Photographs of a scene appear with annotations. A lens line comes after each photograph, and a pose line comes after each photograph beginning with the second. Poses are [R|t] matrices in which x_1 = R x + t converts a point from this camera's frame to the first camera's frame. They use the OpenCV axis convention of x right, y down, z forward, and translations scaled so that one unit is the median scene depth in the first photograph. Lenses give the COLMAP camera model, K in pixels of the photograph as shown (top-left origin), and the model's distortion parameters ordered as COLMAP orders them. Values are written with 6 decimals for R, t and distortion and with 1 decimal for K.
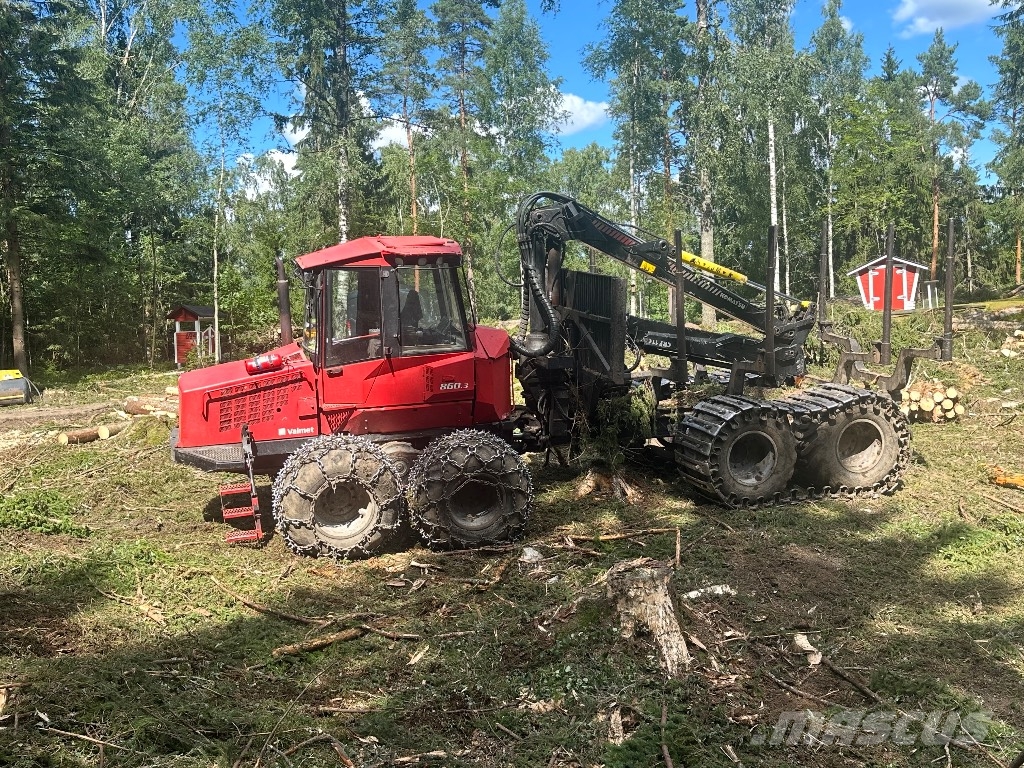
lens RADIAL K [[1013.2, 0, 515.5], [0, 1013.2, 378.9], [0, 0, 1]] dist [0.148123, -0.279812]
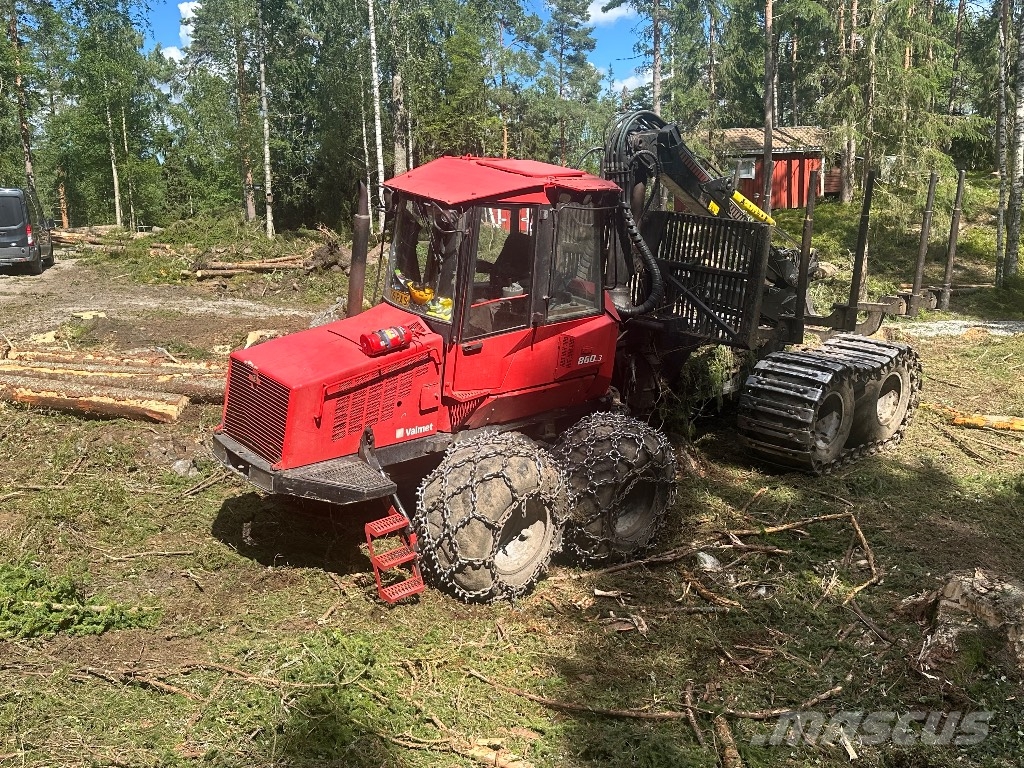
lens RADIAL K [[978.8, 0, 512.0], [0, 978.8, 384.0], [0, 0, 1]] dist [0.126197, -0.226379]
pose [[0.881059, -0.049540, 0.470406, -0.459522], [0.000758, 0.994647, 0.103330, -0.050977], [-0.473007, -0.090683, 0.876380, 0.348424]]
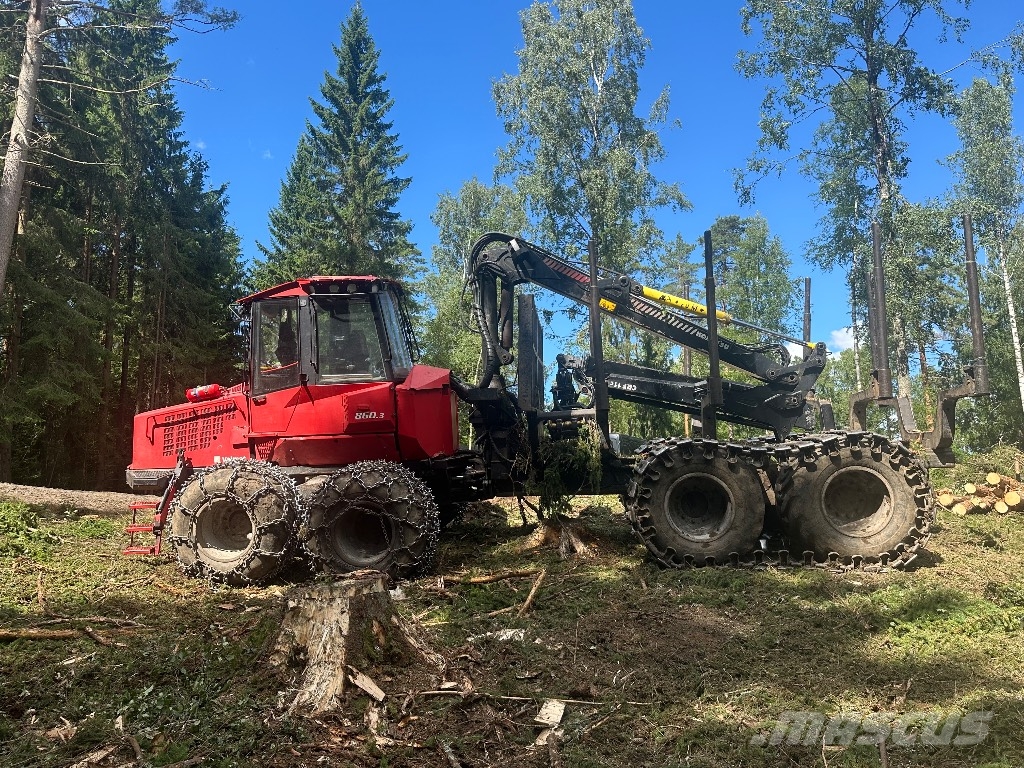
lens RADIAL K [[756.7, 0, 515.5], [0, 756.7, 379.8], [0, 0, 1]] dist [0.075635, -0.103024]
pose [[0.922780, -0.033896, -0.383833, 0.340053], [-0.048954, 0.977739, -0.204035, 0.111656], [0.382205, 0.207069, 0.900579, 0.378510]]
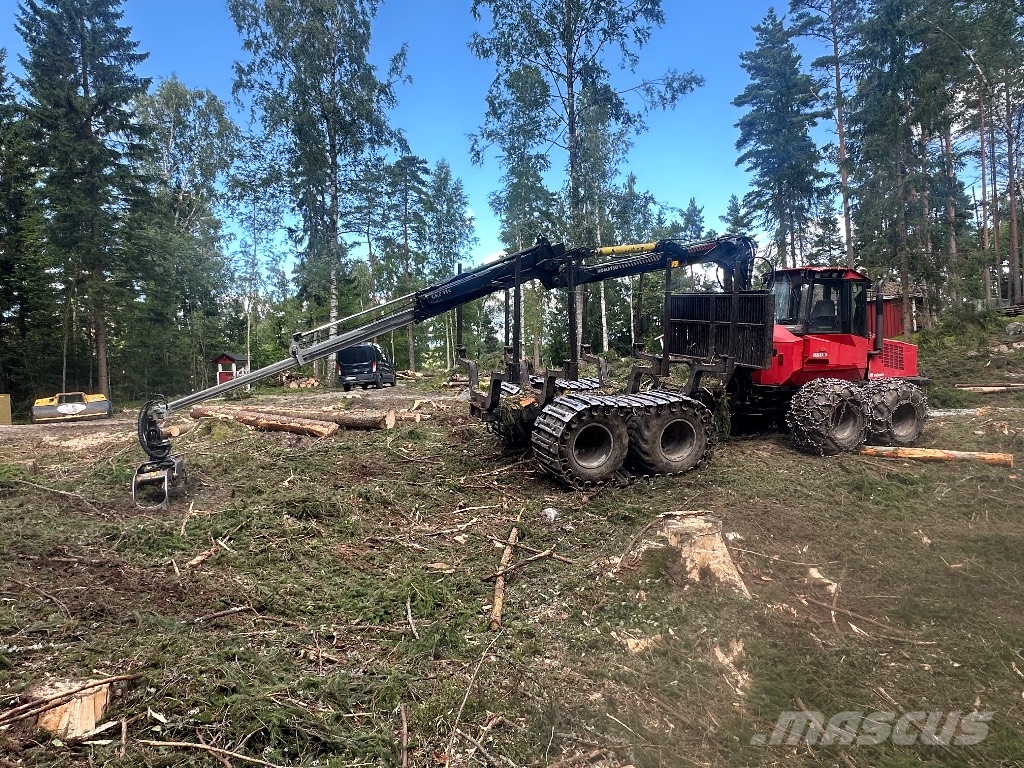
lens RADIAL K [[624.3, 0, 505.6], [0, 624.3, 387.1], [0, 0, 1]] dist [-0.002654, -0.000550]
pose [[0.991725, -0.004668, 0.128297, -0.125489], [0.010226, 0.999036, -0.042701, 0.049153], [-0.127973, 0.043660, 0.990816, 0.241018]]
